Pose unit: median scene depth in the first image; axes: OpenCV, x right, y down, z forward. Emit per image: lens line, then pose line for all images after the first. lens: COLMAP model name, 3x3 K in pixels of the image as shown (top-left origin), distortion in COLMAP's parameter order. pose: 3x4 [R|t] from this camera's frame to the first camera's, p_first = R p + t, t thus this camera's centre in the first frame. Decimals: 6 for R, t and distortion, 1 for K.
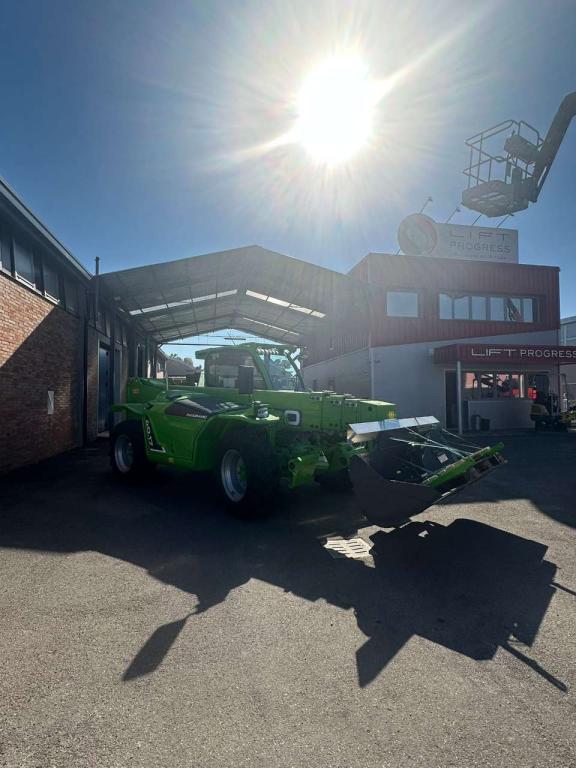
lens RADIAL K [[388.7, 0, 288.0], [0, 388.7, 384.0], [0, 0, 1]] dist [-0.001436, 0.000244]
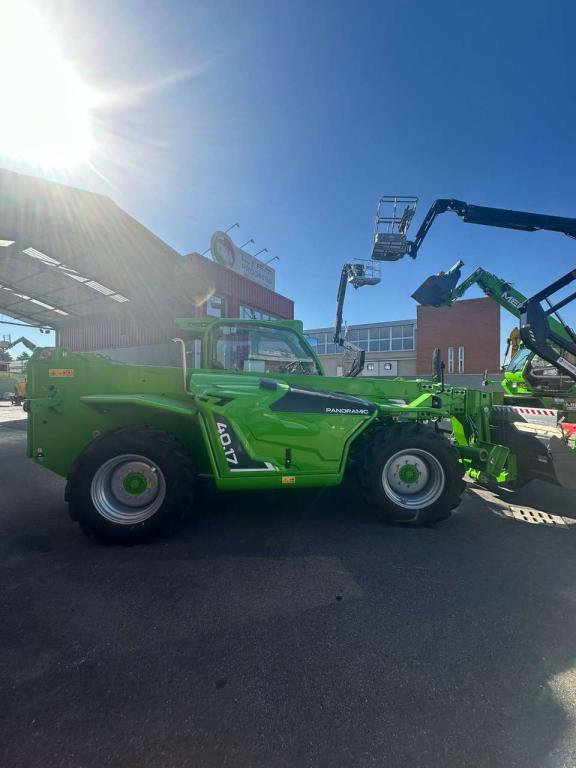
lens RADIAL K [[303.2, 0, 288.0], [0, 303.2, 384.0], [0, 0, 1]] dist [0.000613, 0.000052]
pose [[0.660537, 0.008940, 0.750740, -0.616055], [-0.030550, 0.999421, 0.014978, 0.023159], [-0.750172, -0.032828, 0.660428, 0.595399]]
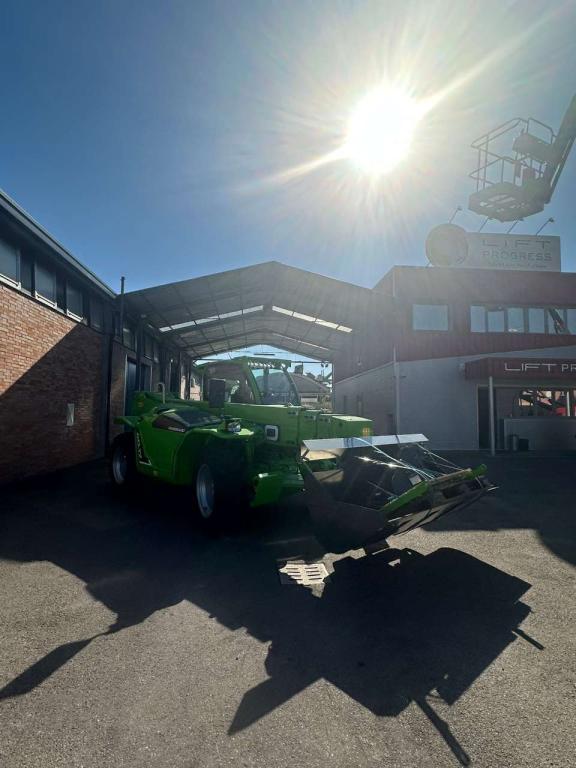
lens RADIAL K [[388.6, 0, 286.0], [0, 388.6, 385.9], [0, 0, 1]] dist [-0.001103, -0.000665]
pose [[0.993314, 0.004560, -0.115354, 0.132968], [-0.008687, 0.999339, -0.035298, 0.002992], [0.115117, 0.036064, 0.992697, 0.031900]]
